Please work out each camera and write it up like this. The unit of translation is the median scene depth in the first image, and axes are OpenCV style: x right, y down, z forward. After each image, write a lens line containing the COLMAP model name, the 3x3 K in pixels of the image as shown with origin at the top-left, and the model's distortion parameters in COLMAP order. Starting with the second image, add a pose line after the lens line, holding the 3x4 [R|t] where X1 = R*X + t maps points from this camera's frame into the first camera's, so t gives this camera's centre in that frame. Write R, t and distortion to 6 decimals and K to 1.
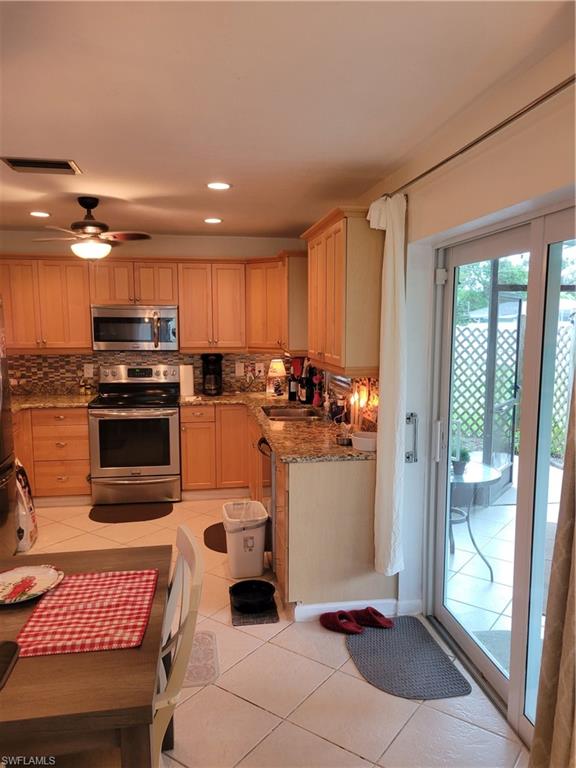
lens RADIAL K [[582.8, 0, 288.0], [0, 582.8, 393.3], [0, 0, 1]] dist [0.030848, -0.013157]
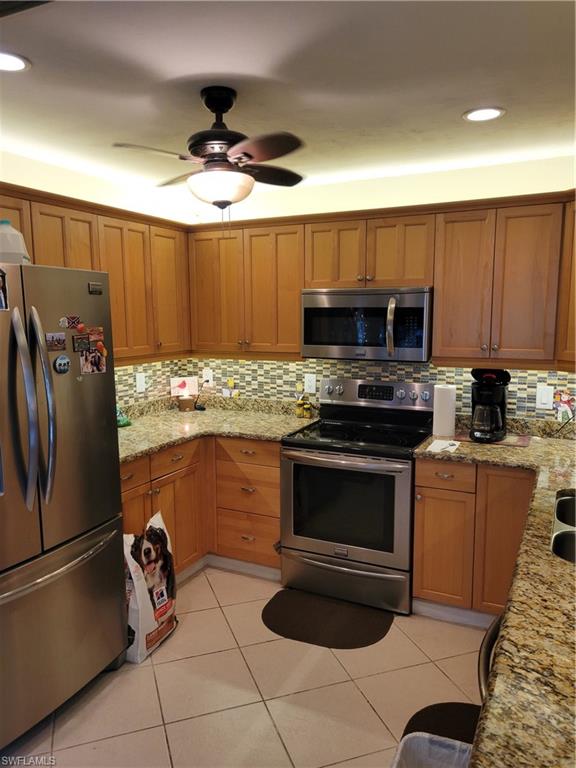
lens RADIAL K [[582.8, 0, 288.0], [0, 582.8, 393.3], [0, 0, 1]] dist [0.030848, -0.013157]
pose [[0.822304, 0.074272, -0.564181, 0.035566], [-0.064168, 0.997225, 0.037753, -0.055804], [0.565420, 0.005158, 0.824787, 0.434163]]
